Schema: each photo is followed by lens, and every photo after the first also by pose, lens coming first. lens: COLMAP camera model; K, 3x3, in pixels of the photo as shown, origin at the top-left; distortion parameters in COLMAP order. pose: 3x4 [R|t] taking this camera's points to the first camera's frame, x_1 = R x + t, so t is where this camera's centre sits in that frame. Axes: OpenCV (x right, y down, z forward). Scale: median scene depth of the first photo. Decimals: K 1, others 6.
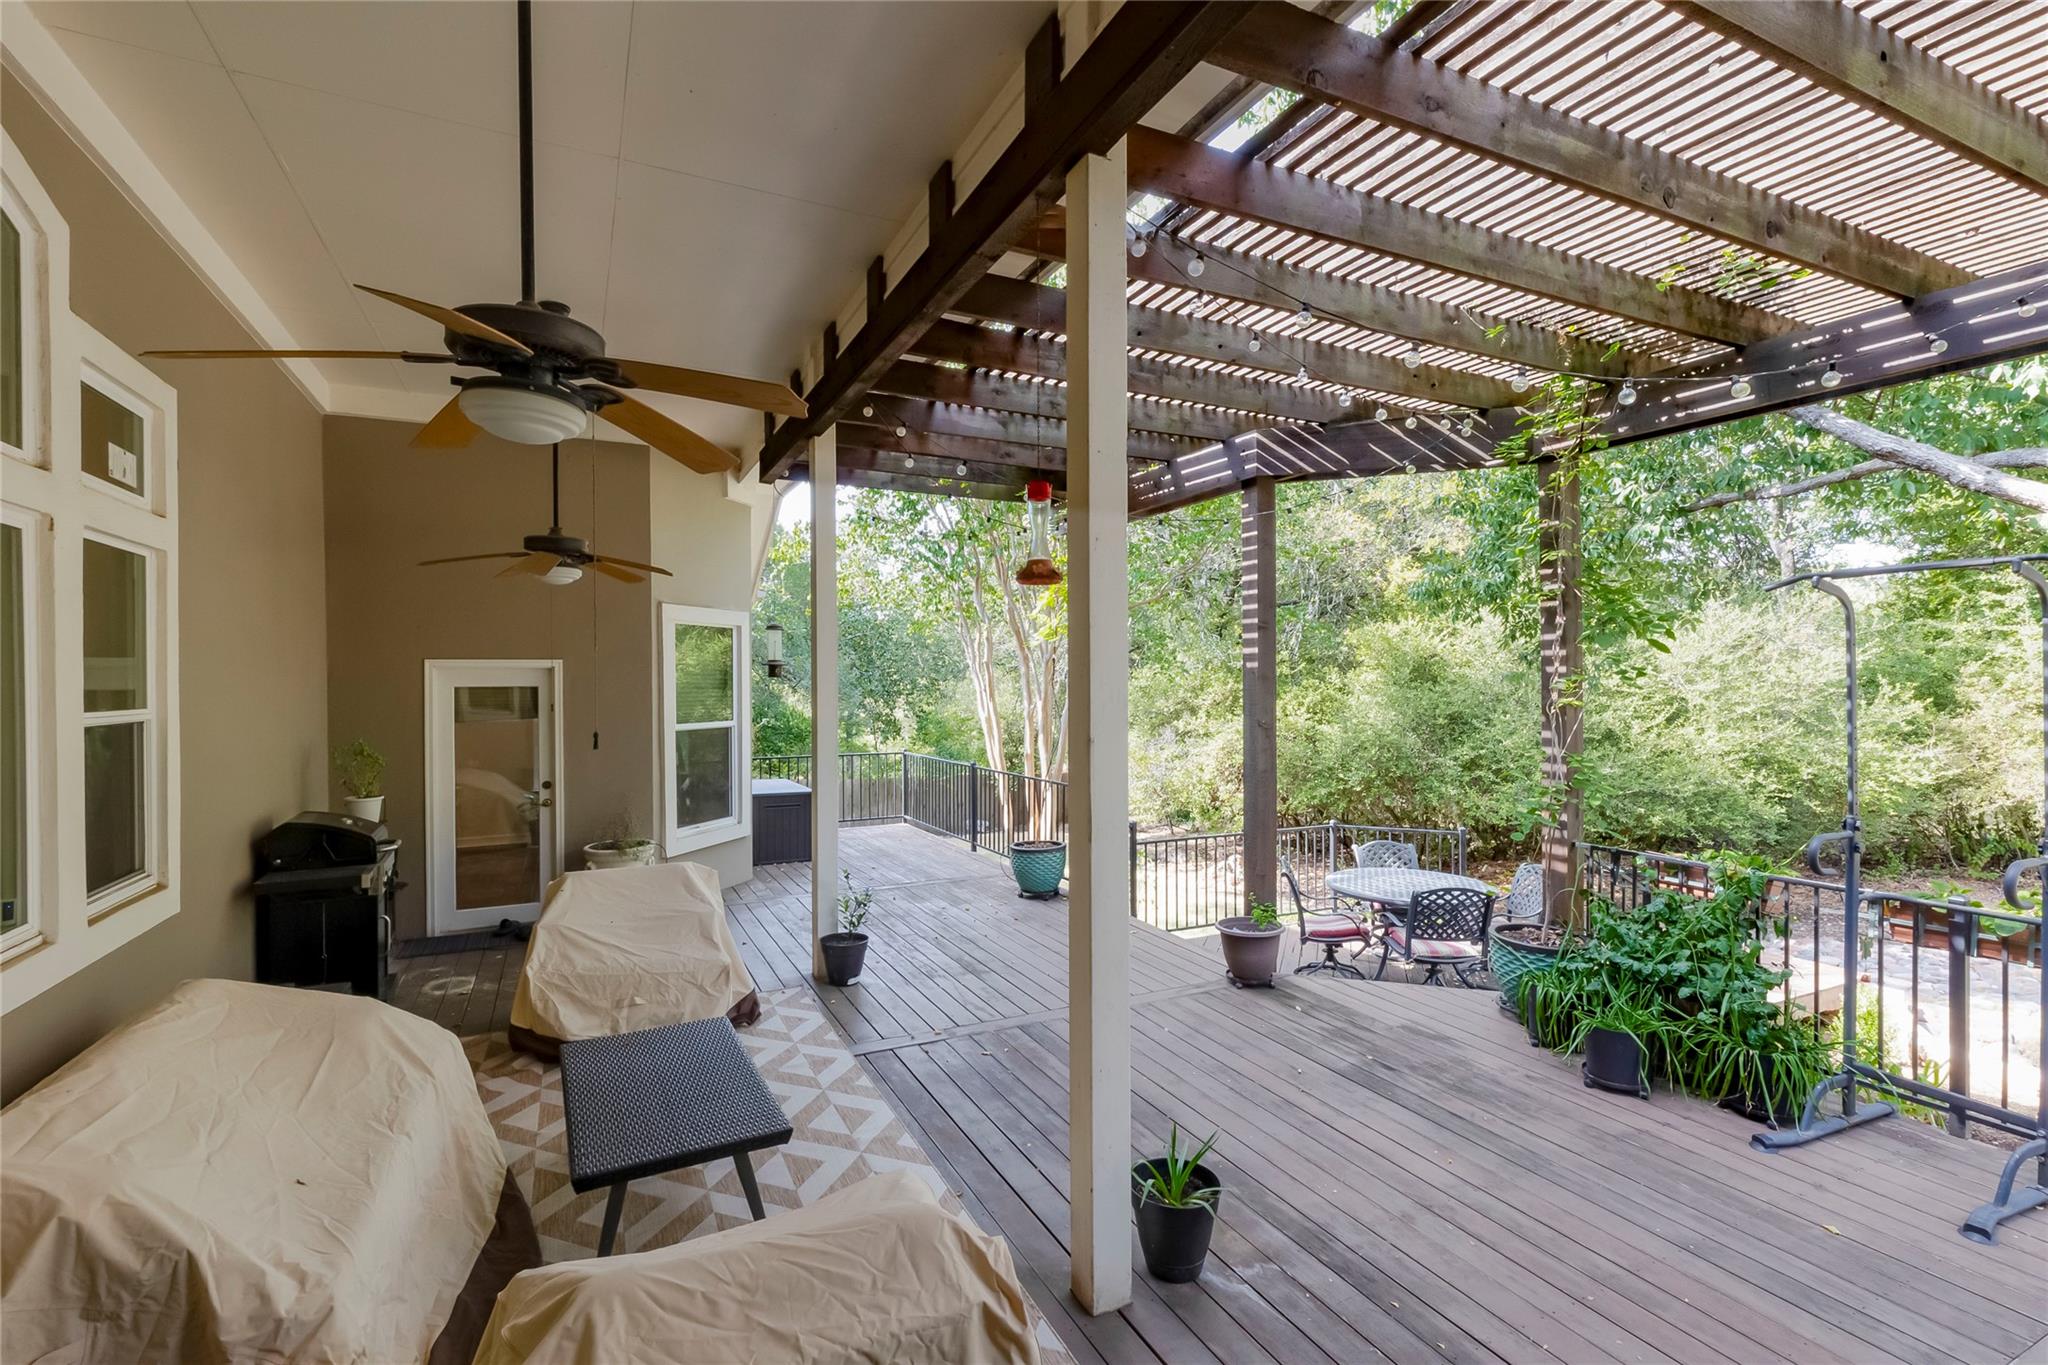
lens RADIAL K [[930.5, 0, 1028.4], [0, 930.5, 687.4], [0, 0, 1]] dist [0.001886, 0.000912]
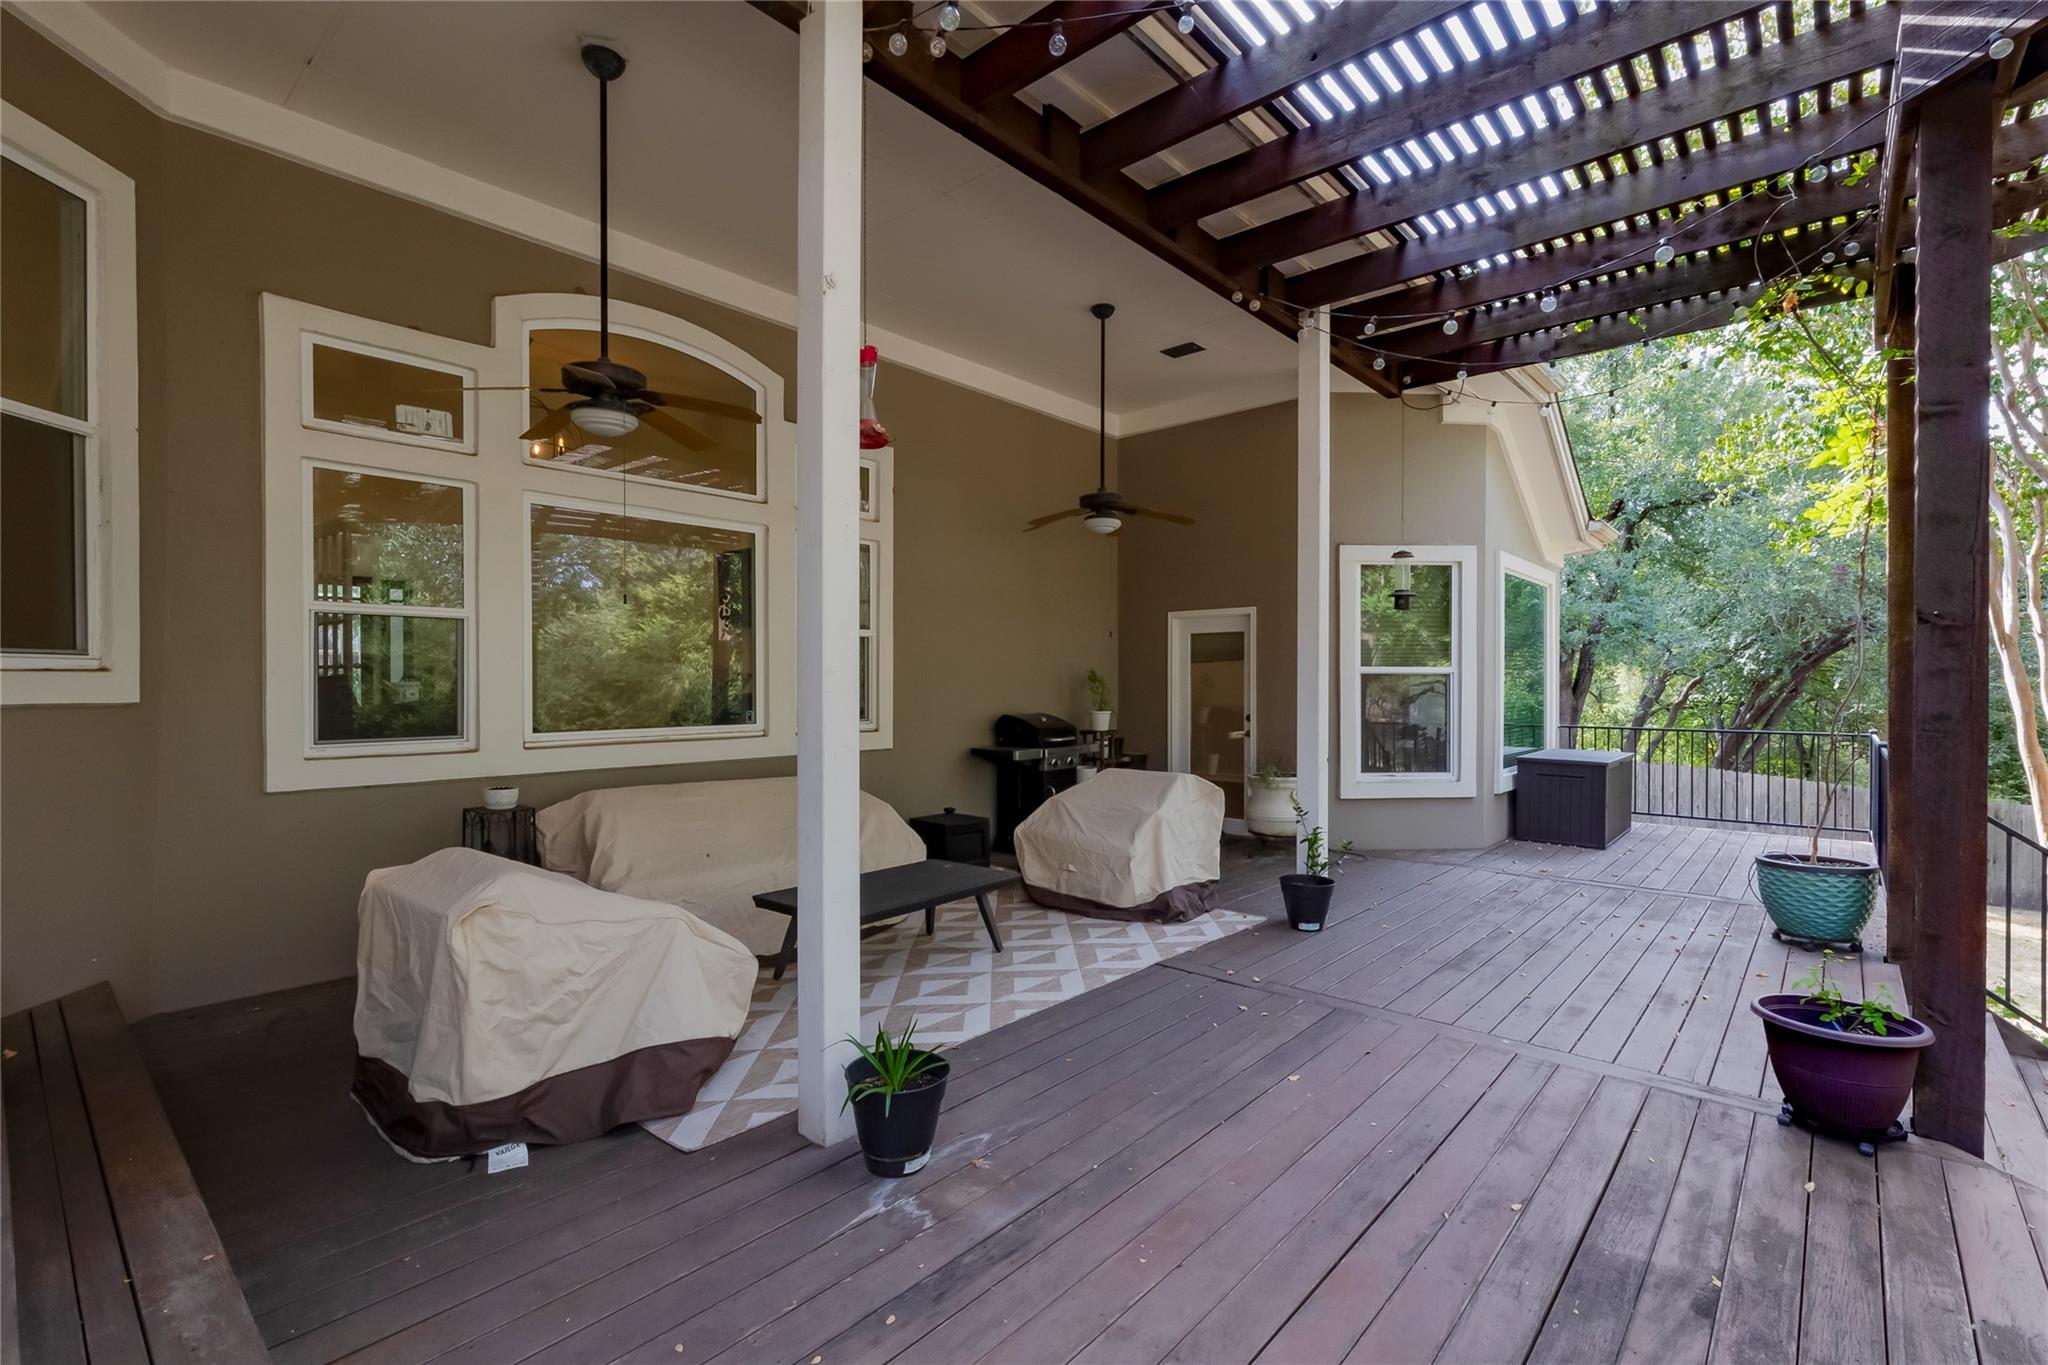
lens RADIAL K [[930.5, 0, 1028.4], [0, 930.5, 687.4], [0, 0, 1]] dist [0.001886, 0.000912]
pose [[0.377058, 0.011004, -0.926124, 0.660067], [-0.009989, 0.999920, 0.007814, 0.093237], [0.926136, 0.006305, 0.377138, 0.487400]]
